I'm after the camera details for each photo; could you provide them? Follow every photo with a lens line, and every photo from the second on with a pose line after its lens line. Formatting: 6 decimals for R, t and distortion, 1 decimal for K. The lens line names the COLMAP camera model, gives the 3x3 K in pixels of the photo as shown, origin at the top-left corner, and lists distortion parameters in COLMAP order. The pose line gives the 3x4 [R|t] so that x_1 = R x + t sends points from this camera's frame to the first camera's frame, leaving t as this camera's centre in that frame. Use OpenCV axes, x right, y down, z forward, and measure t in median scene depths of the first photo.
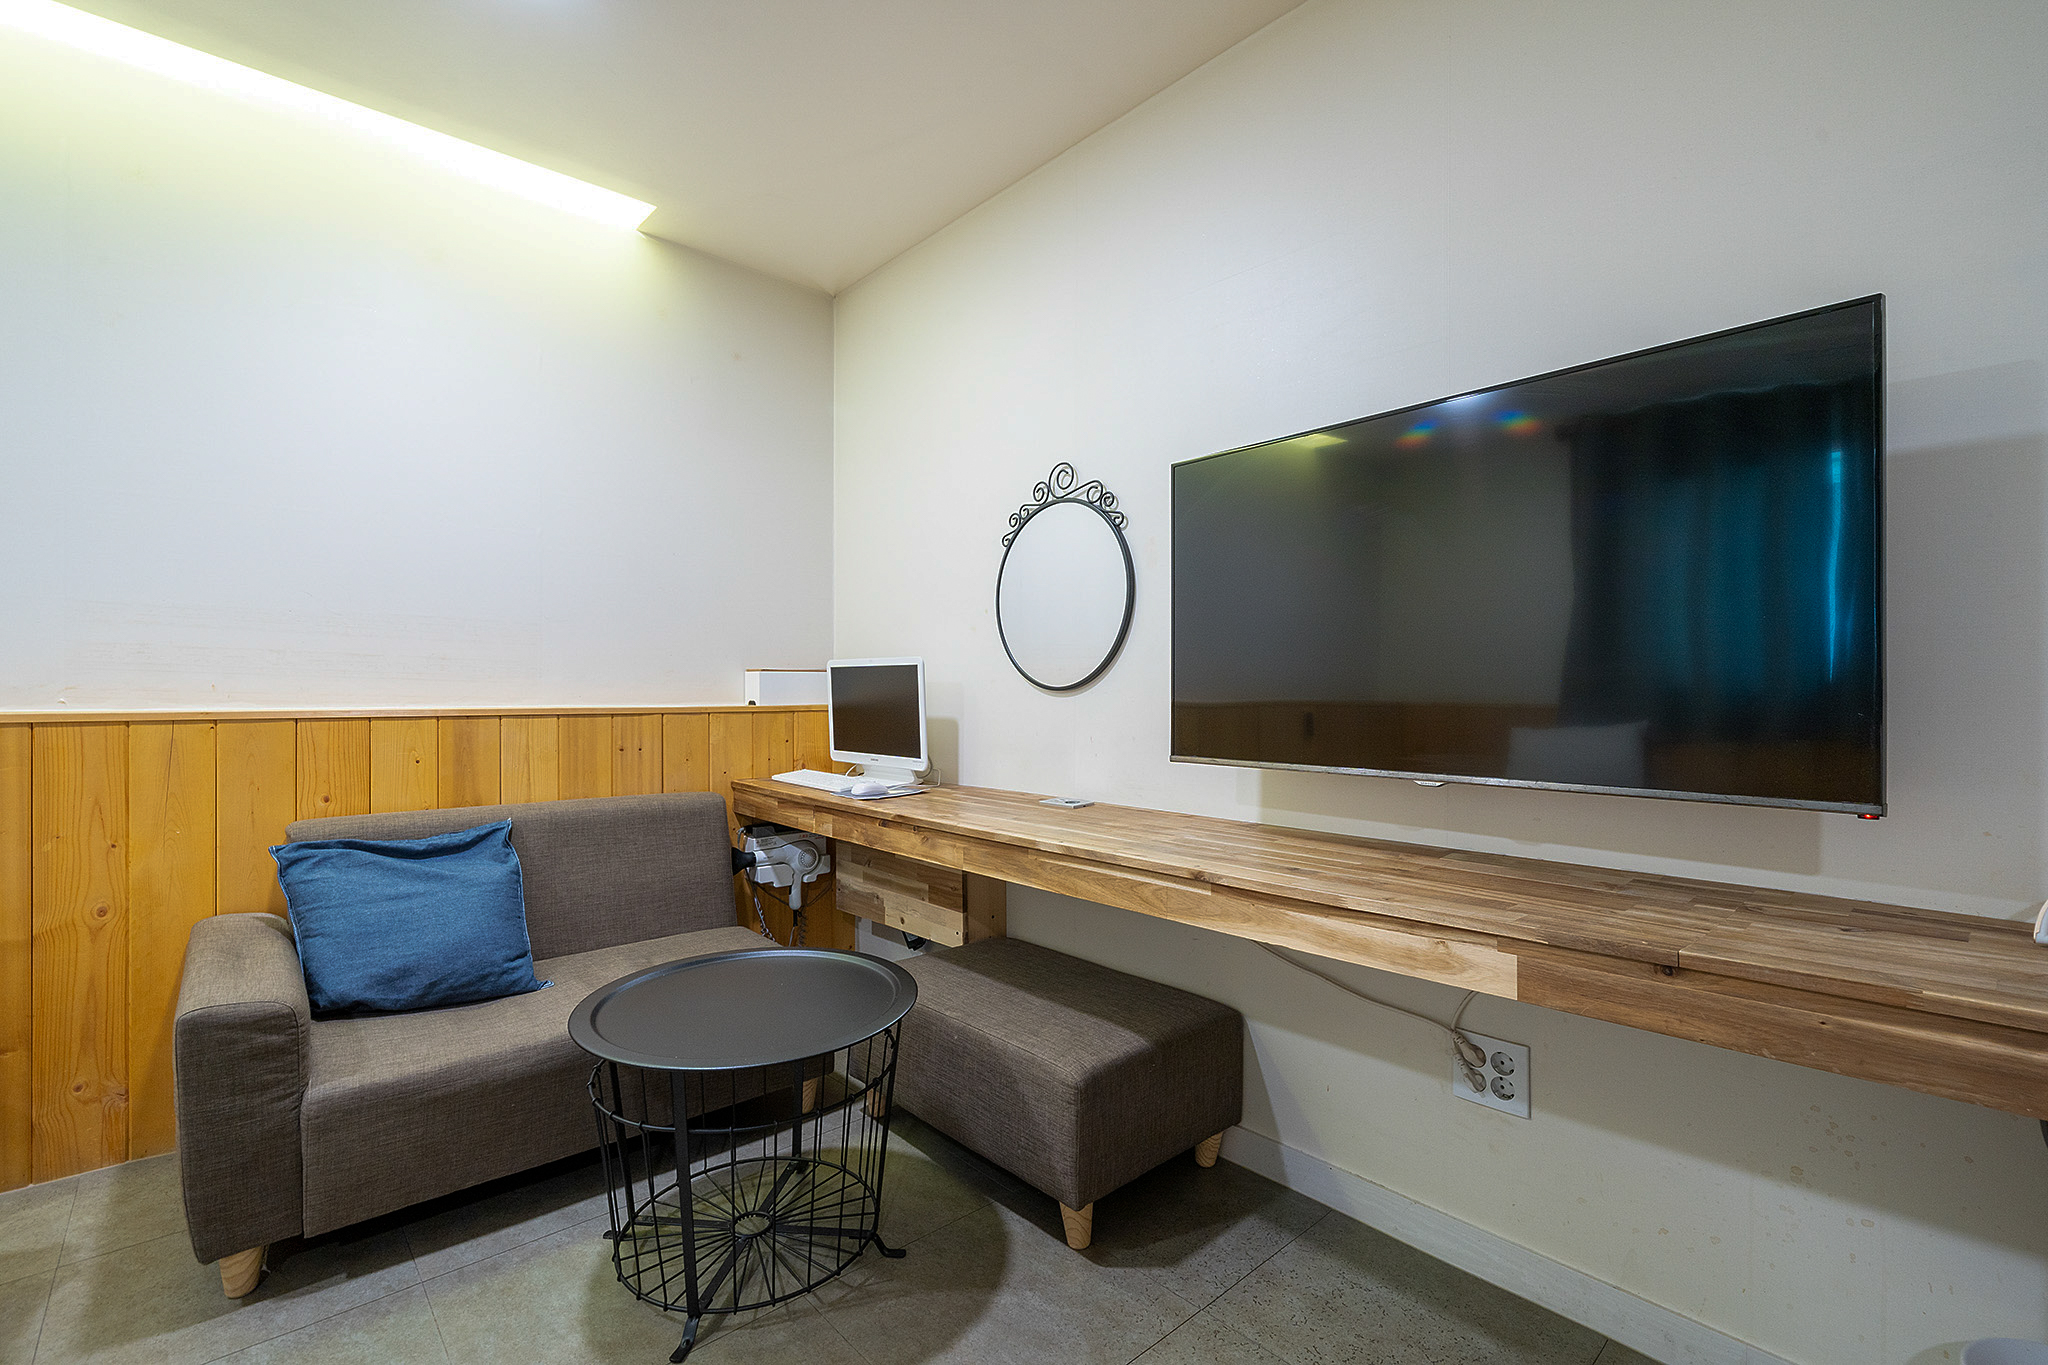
lens RADIAL K [[888.4, 0, 1022.2], [0, 888.4, 710.3], [0, 0, 1]] dist [-0.000469, 0.000025]
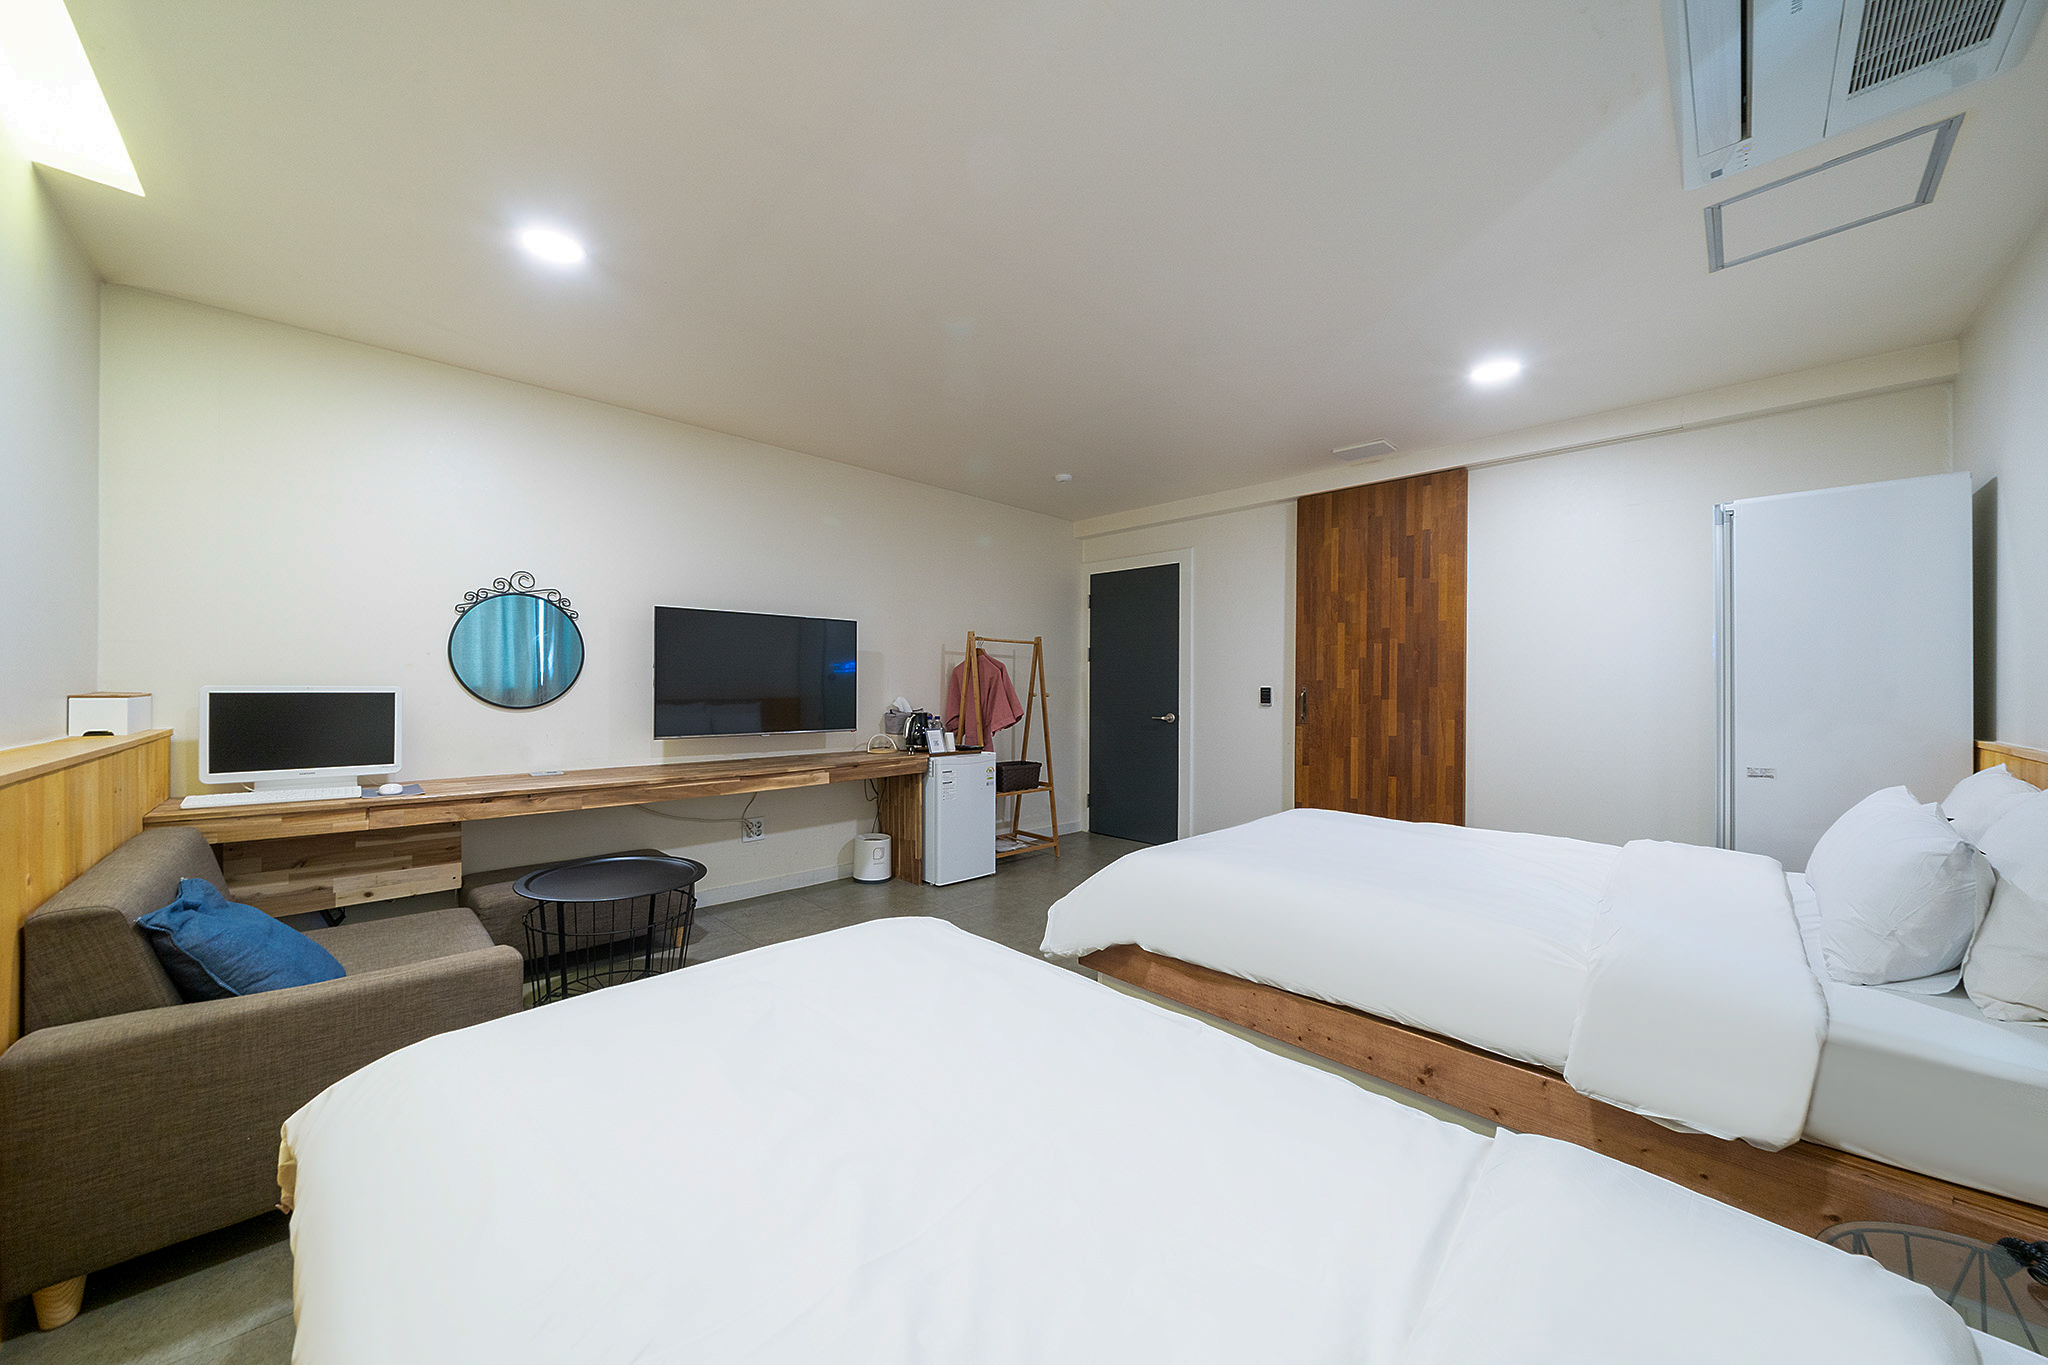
lens RADIAL K [[702.5, 0, 1022.2], [0, 702.5, 687.9], [0, 0, 1]] dist [-0.001903, 0.000255]
pose [[-0.047954, -0.013121, 0.998763, -1.297361], [0.007810, 0.999878, 0.013510, -0.070078], [-0.998819, 0.008448, -0.047846, 0.129280]]
